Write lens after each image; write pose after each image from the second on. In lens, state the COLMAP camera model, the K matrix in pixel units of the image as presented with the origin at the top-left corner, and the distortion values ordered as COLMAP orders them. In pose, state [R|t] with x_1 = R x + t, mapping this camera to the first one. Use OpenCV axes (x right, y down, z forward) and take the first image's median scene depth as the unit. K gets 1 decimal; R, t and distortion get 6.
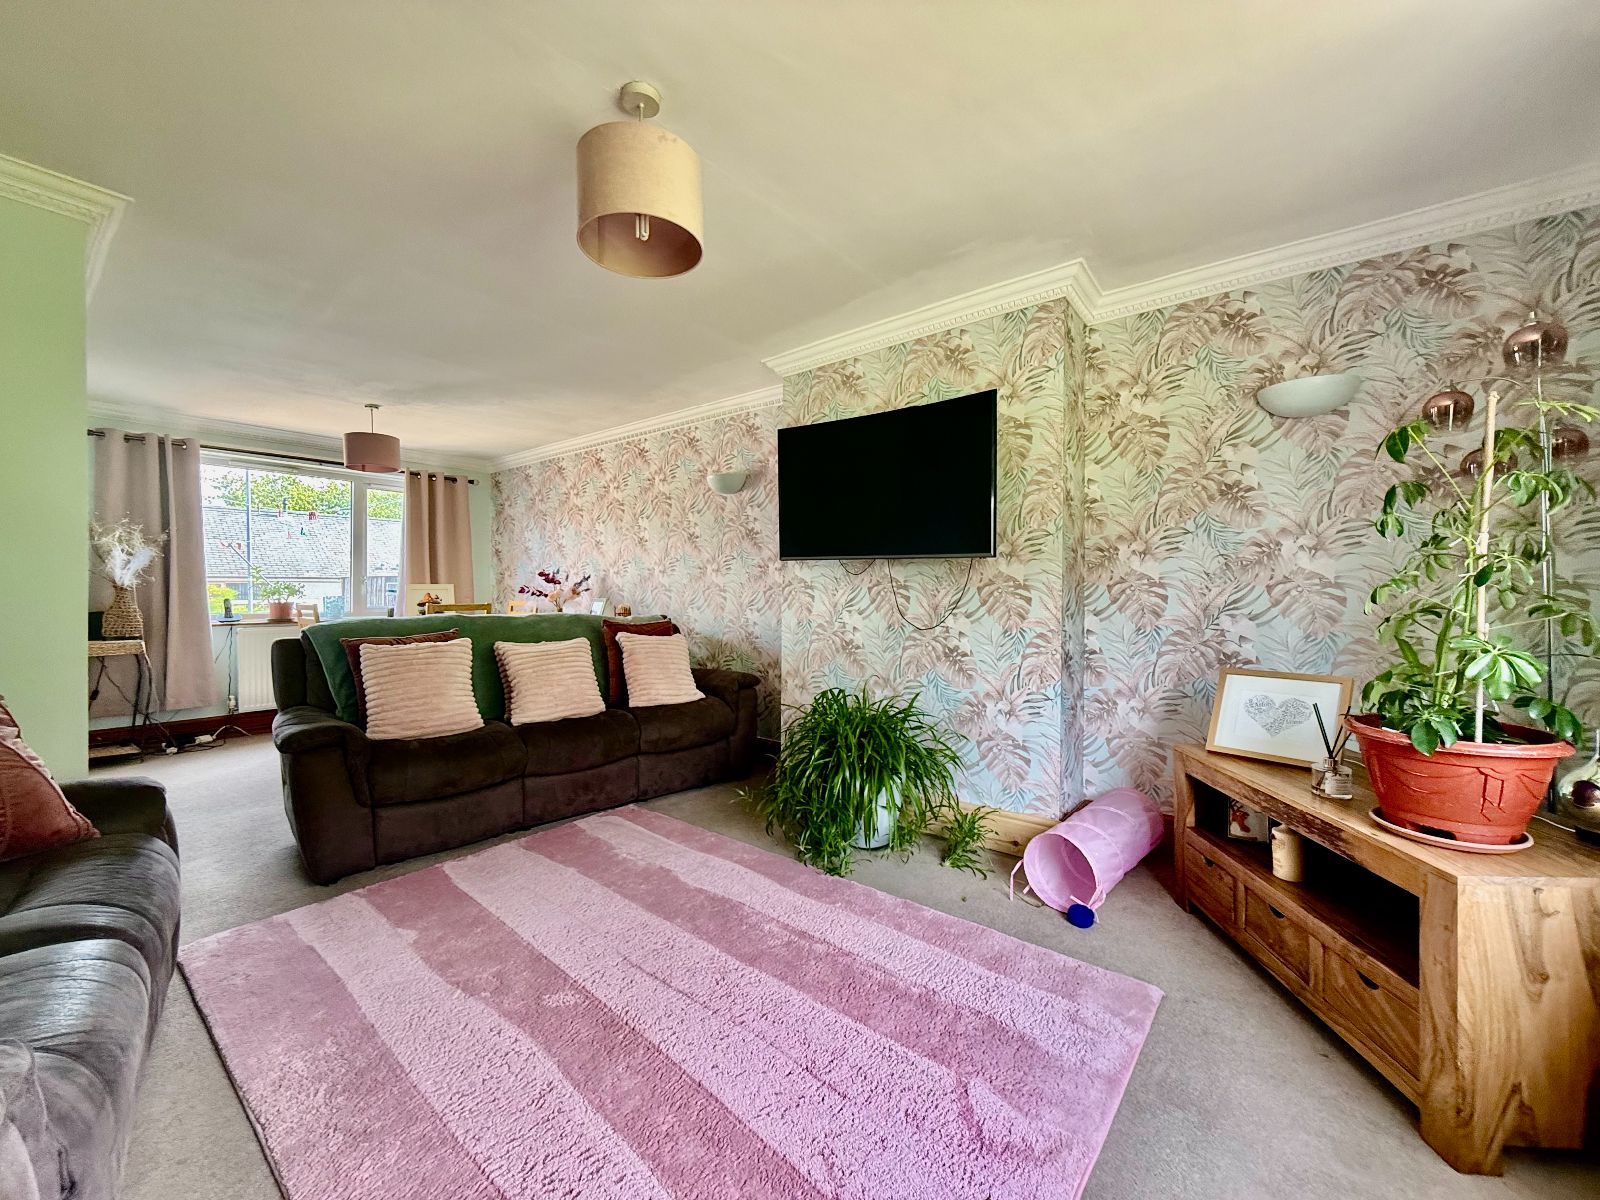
lens RADIAL K [[636.8, 0, 807.0], [0, 636.8, 599.4], [0, 0, 1]] dist [-0.000180, -0.000389]
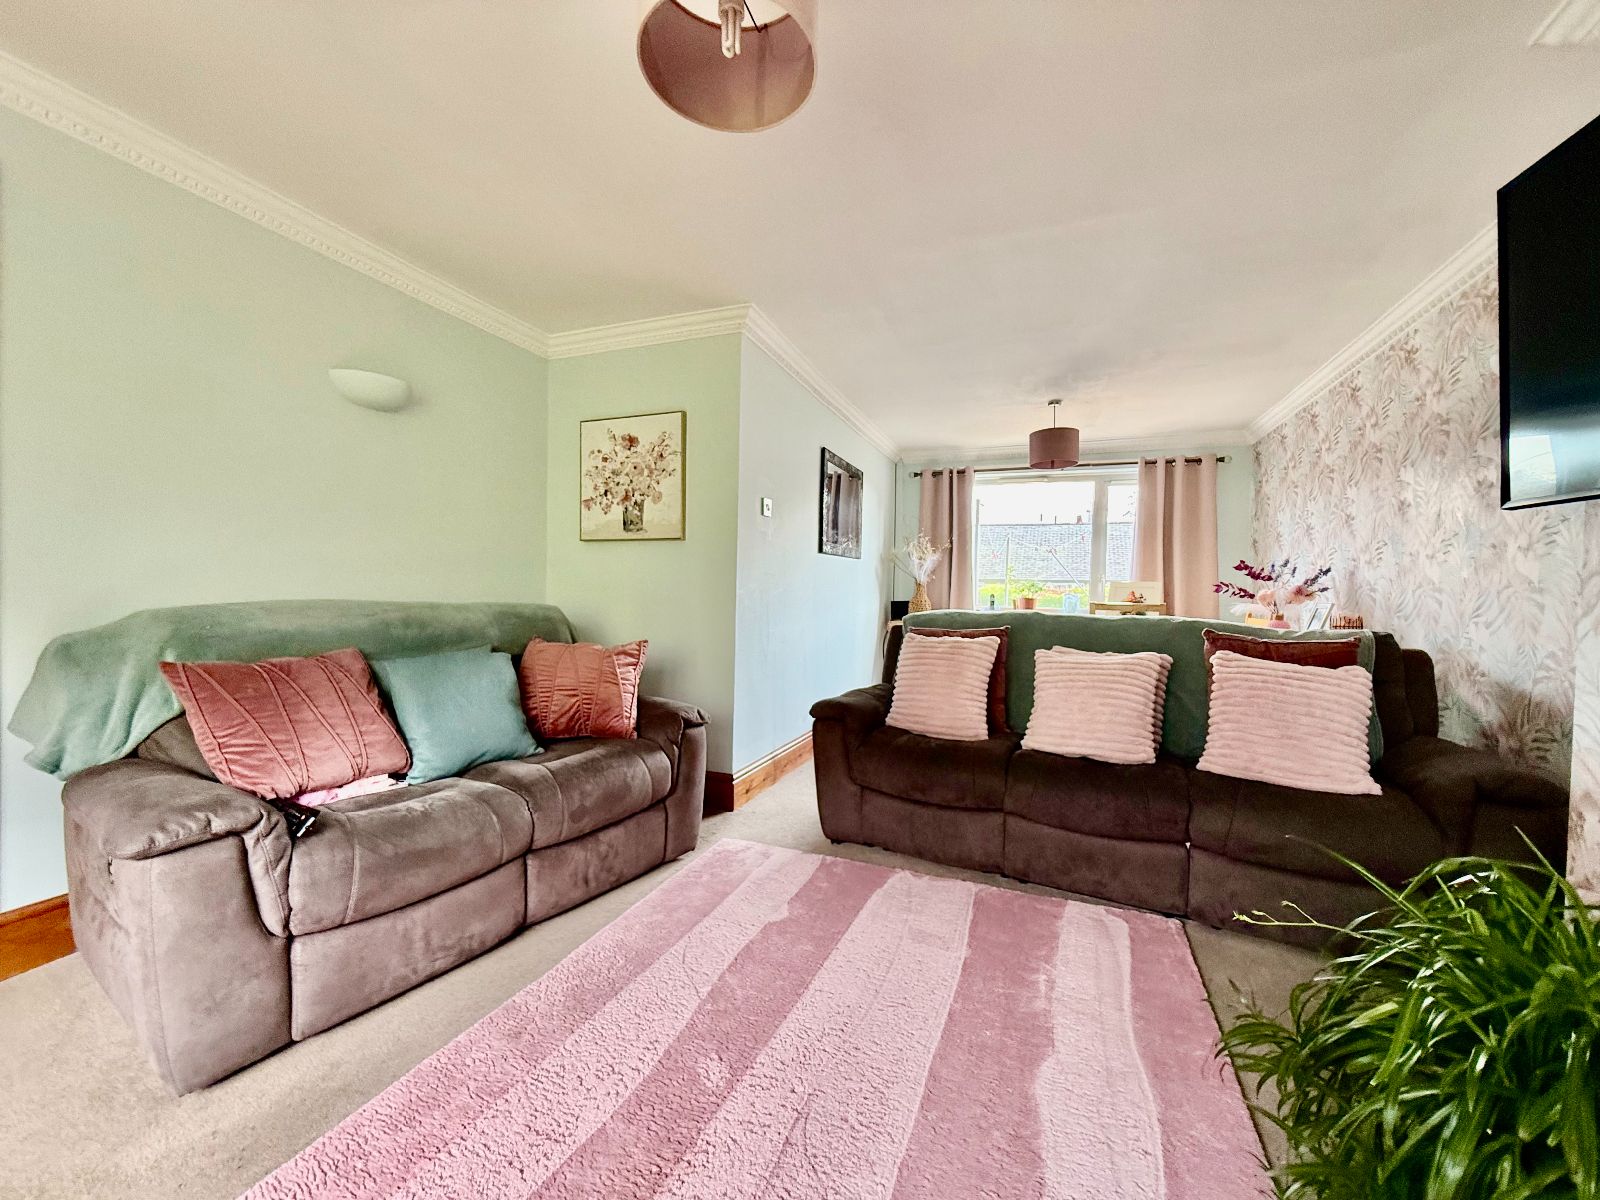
lens RADIAL K [[636.8, 0, 807.0], [0, 636.8, 599.4], [0, 0, 1]] dist [-0.000180, -0.000389]
pose [[0.285789, 0.023672, -0.958000, 0.166839], [-0.029898, 0.999428, 0.015777, 0.001523], [0.957826, 0.024133, 0.286334, 0.344313]]
